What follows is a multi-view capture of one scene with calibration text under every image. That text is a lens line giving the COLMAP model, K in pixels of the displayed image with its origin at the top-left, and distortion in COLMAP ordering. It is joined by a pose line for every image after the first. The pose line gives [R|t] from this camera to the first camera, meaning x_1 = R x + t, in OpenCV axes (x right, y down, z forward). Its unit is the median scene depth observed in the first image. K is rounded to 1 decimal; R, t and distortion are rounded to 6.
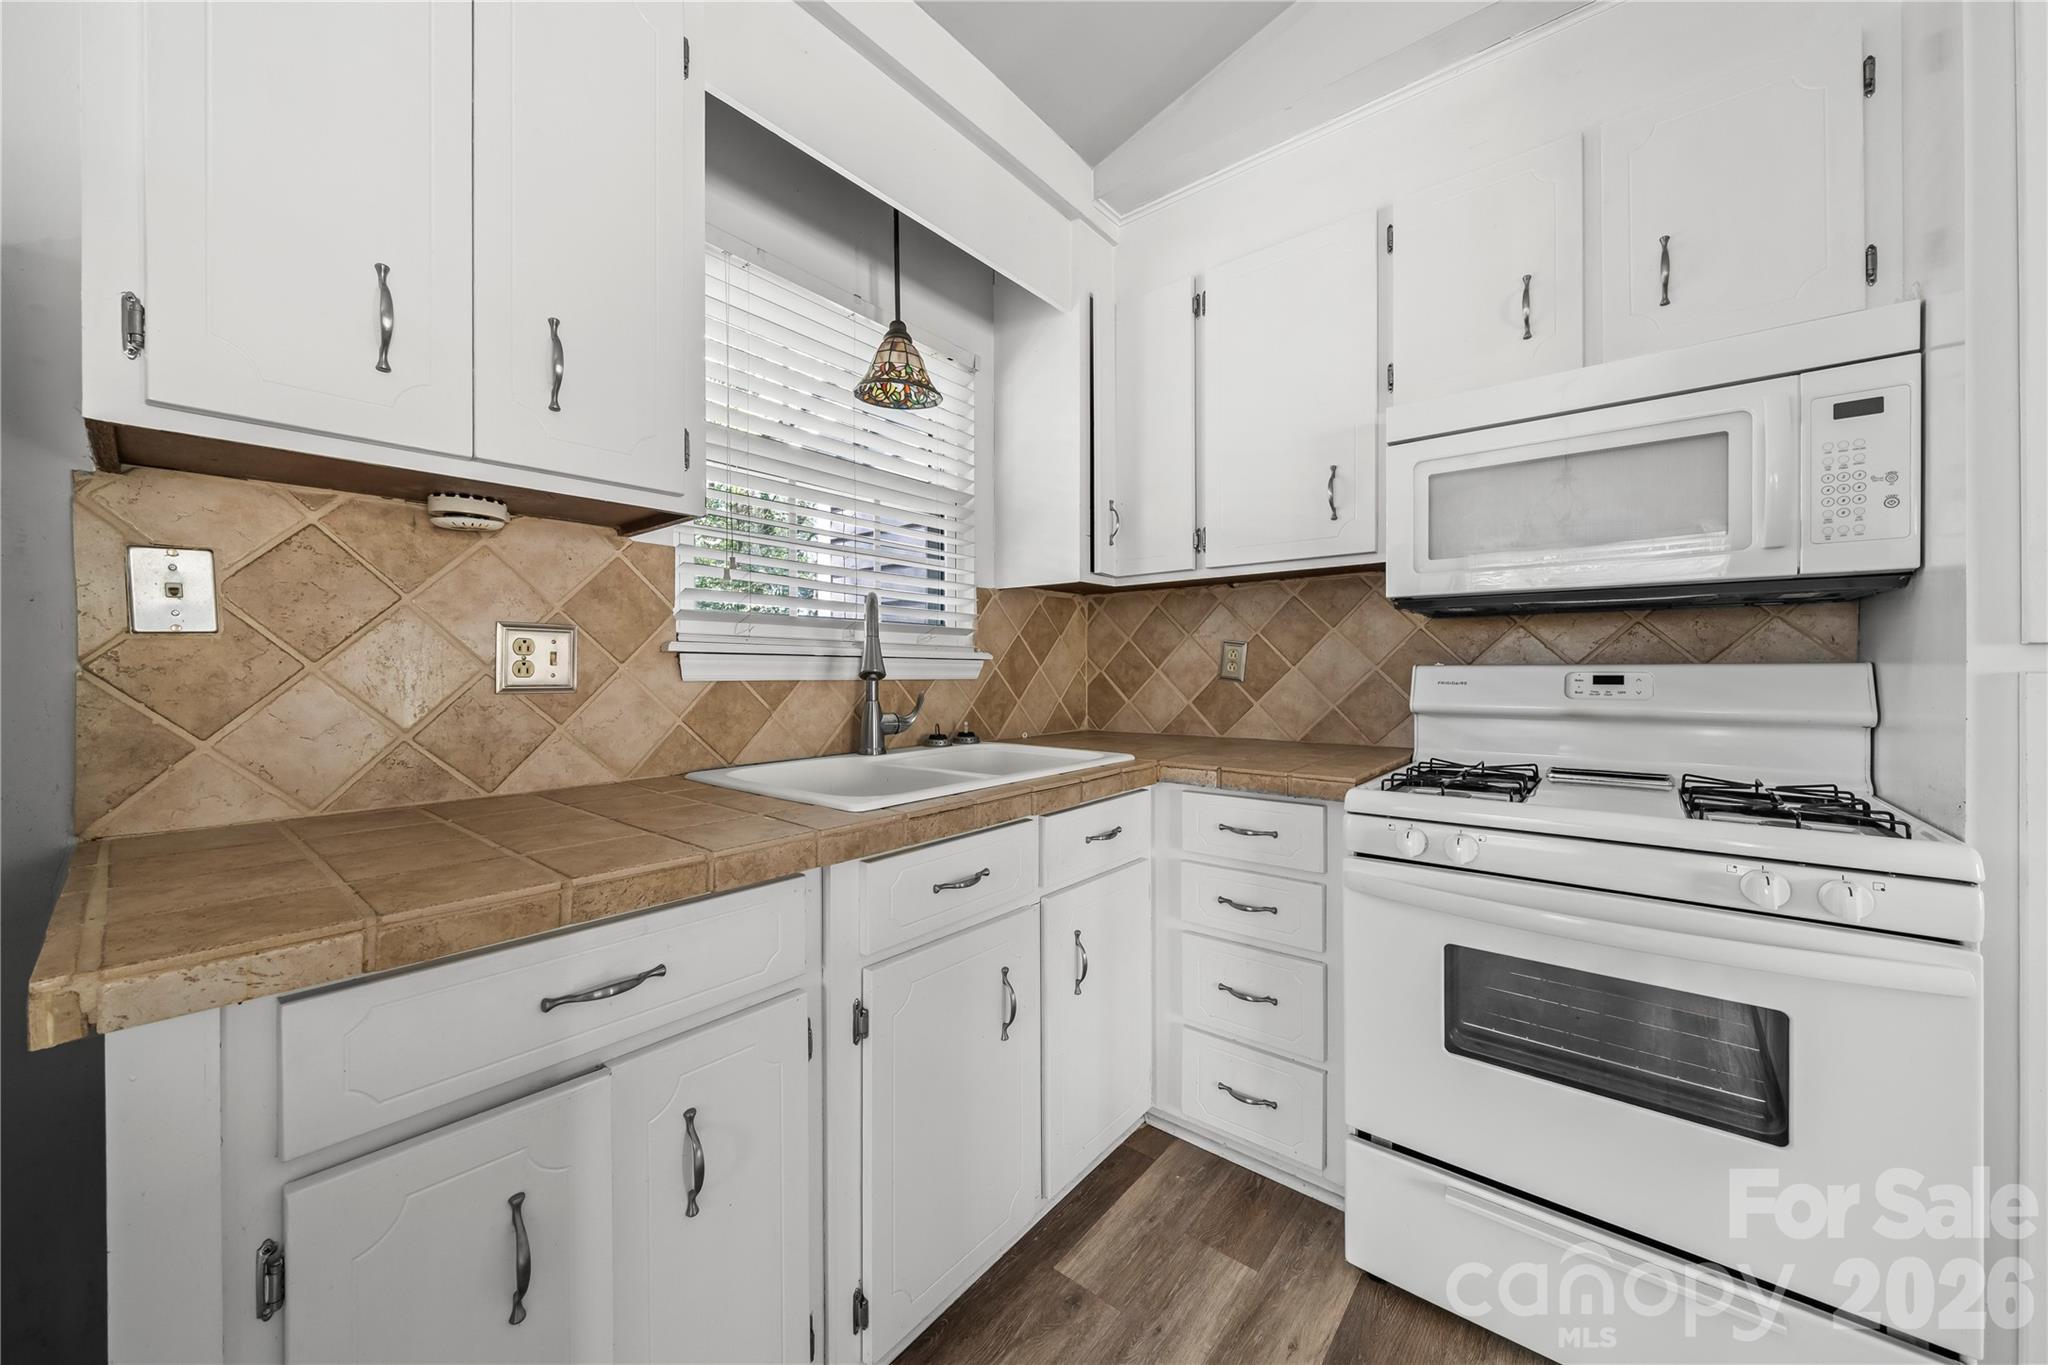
lens RADIAL K [[765.7, 0, 964.6], [0, 765.7, 659.8], [0, 0, 1]] dist [-0.000171, 0.000097]
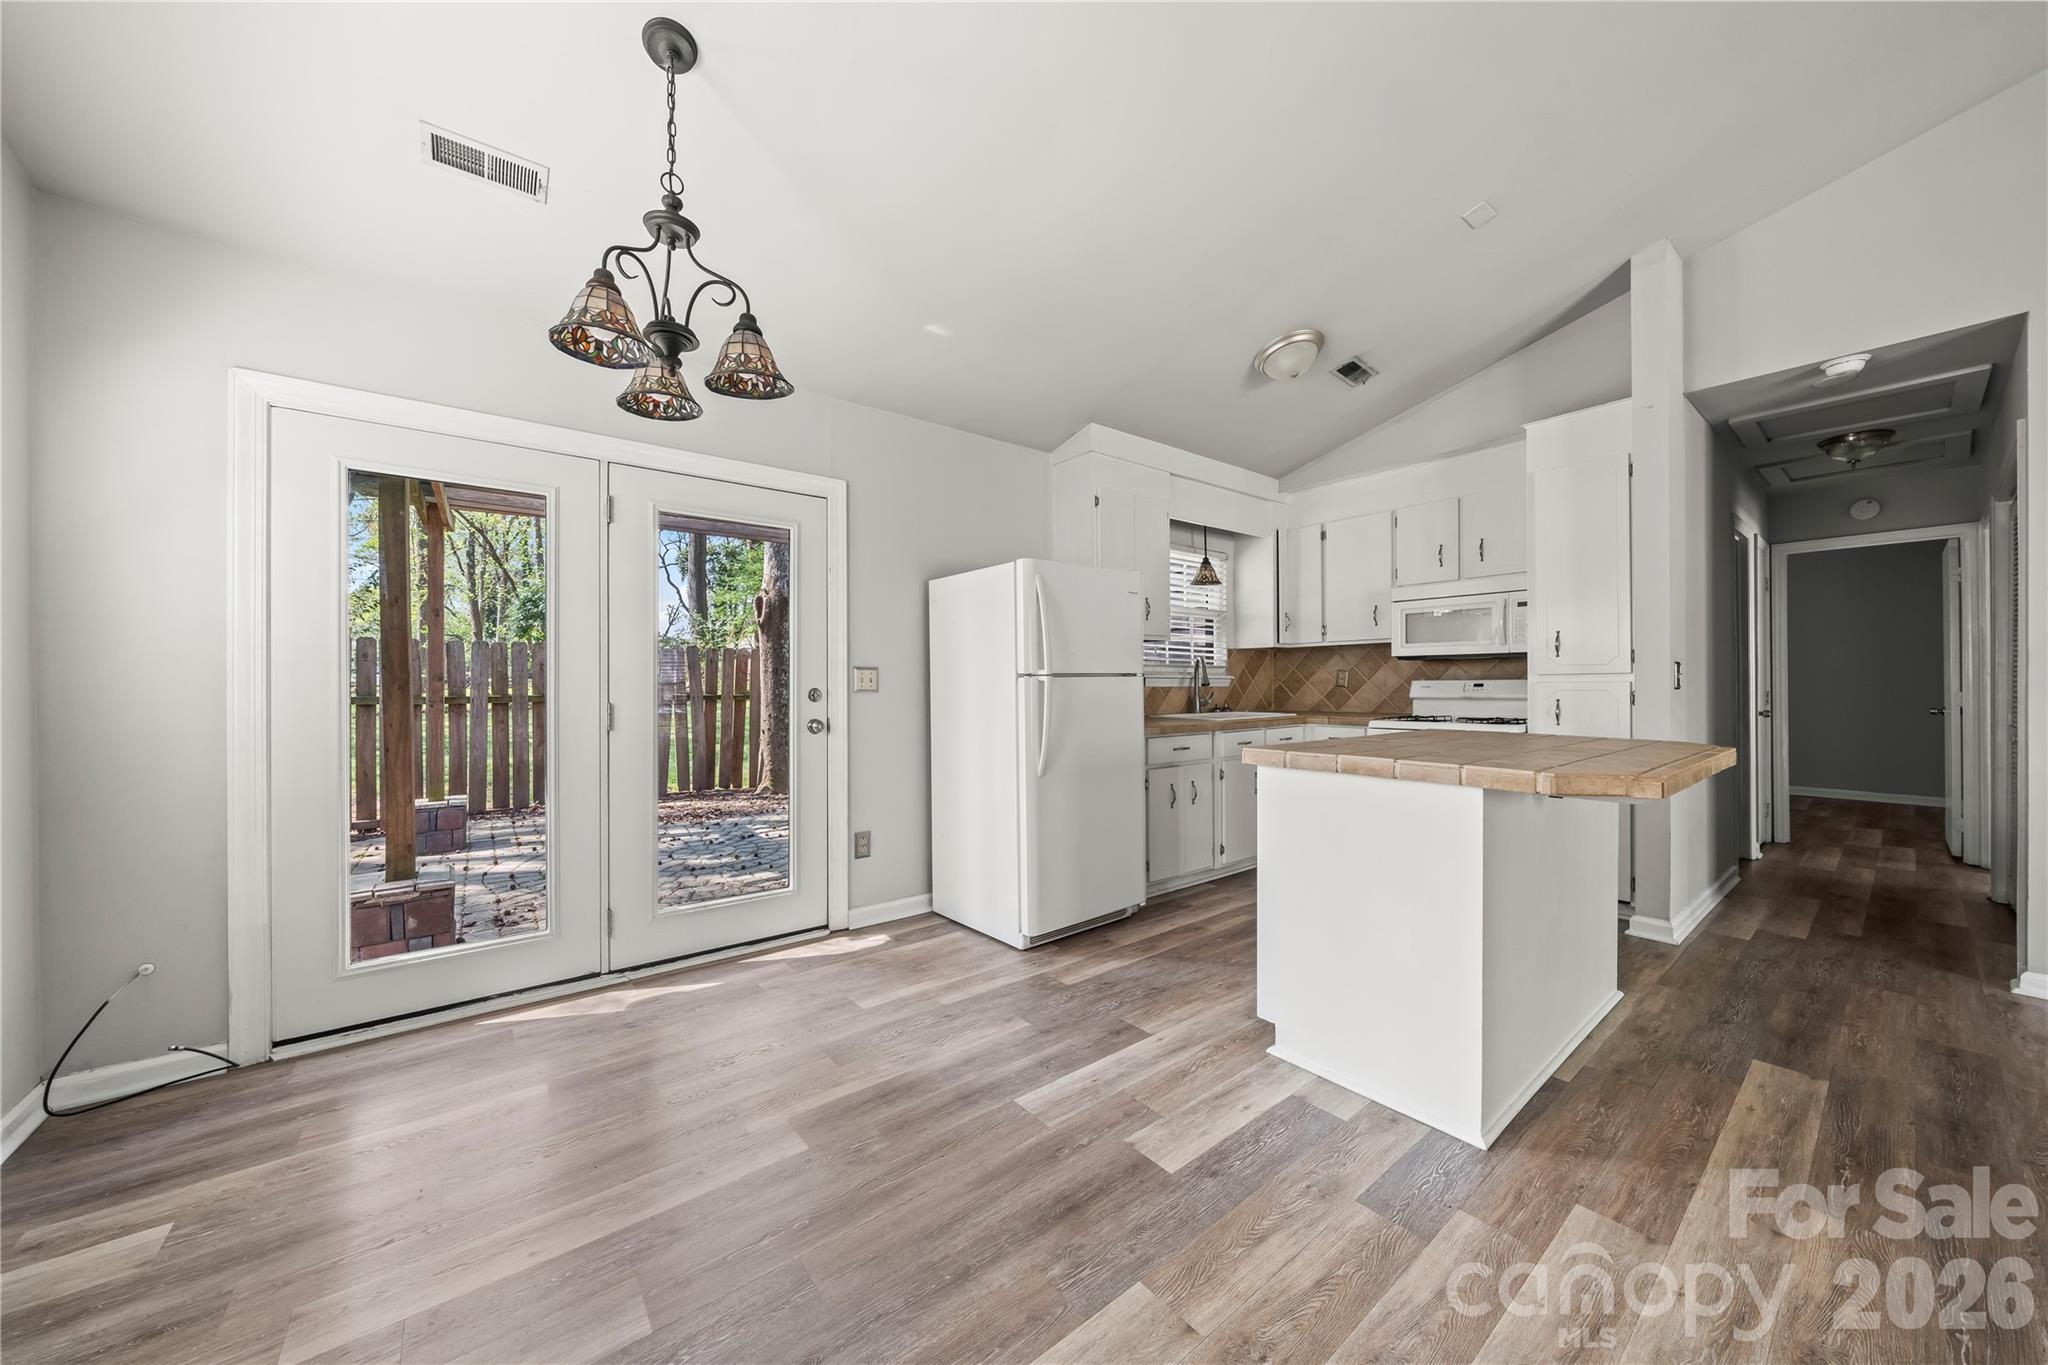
lens RADIAL K [[705.6, 0, 1016.9], [0, 705.6, 683.0], [0, 0, 1]] dist [-0.000317, 0.000244]
pose [[0.983442, -0.004961, -0.181154, -0.306049], [0.006902, 0.999925, 0.010087, -0.018232], [0.181091, -0.011170, 0.983403, -1.691565]]
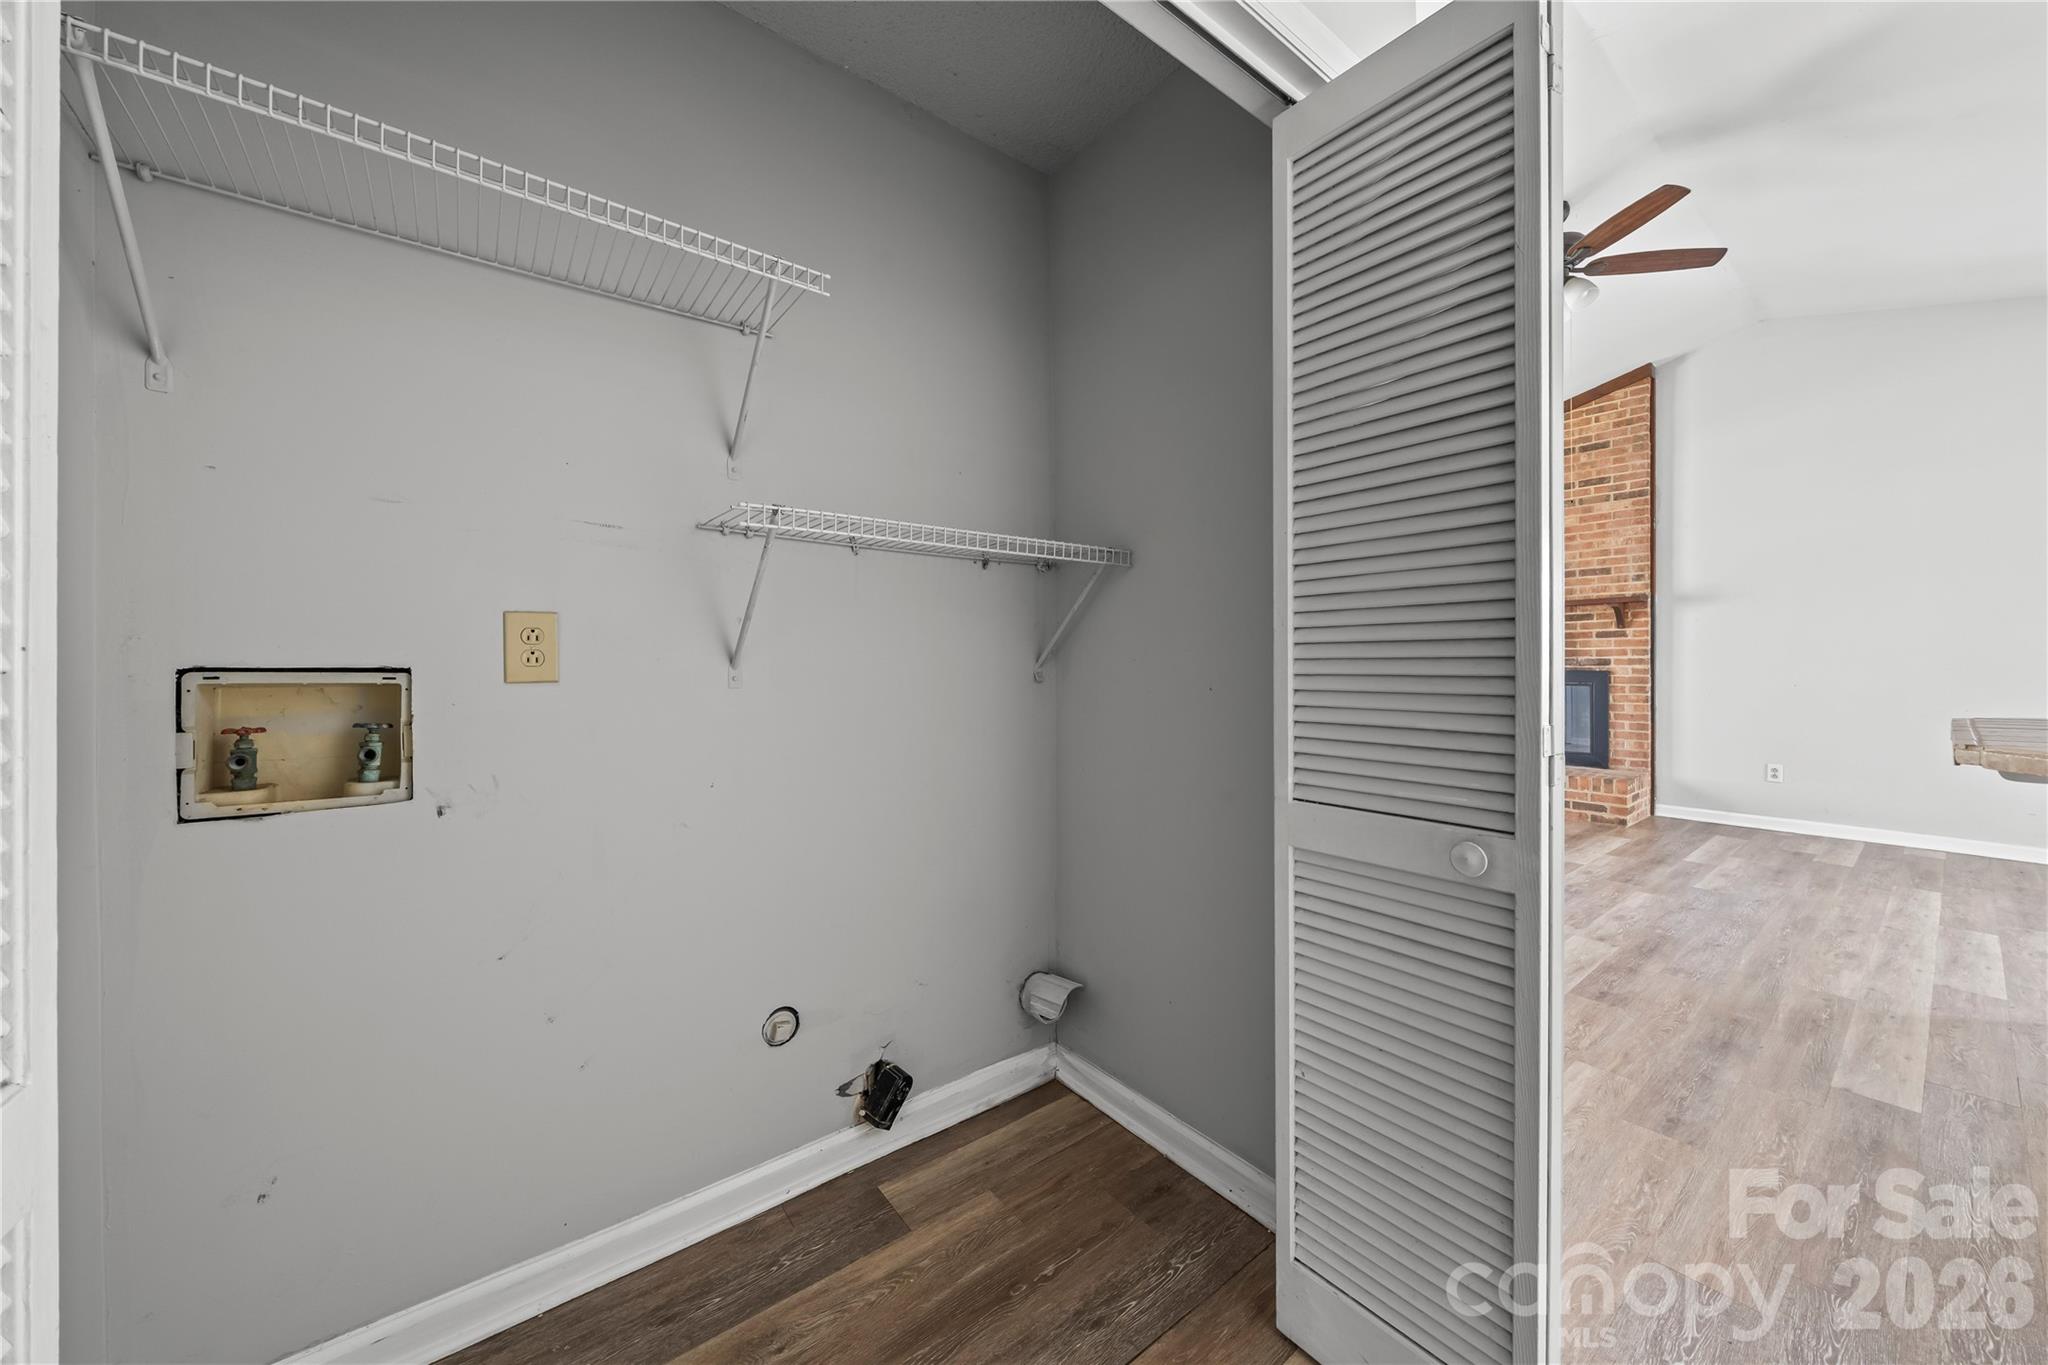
lens RADIAL K [[740.8, 0, 1017.2], [0, 740.8, 666.0], [0, 0, 1]] dist [-0.000689, -0.000032]
pose [[-0.982702, 0.005035, 0.185125, 1.691365], [0.003251, 0.999945, -0.009939, 0.025293], [-0.185165, -0.009165, -0.982665, 0.886912]]
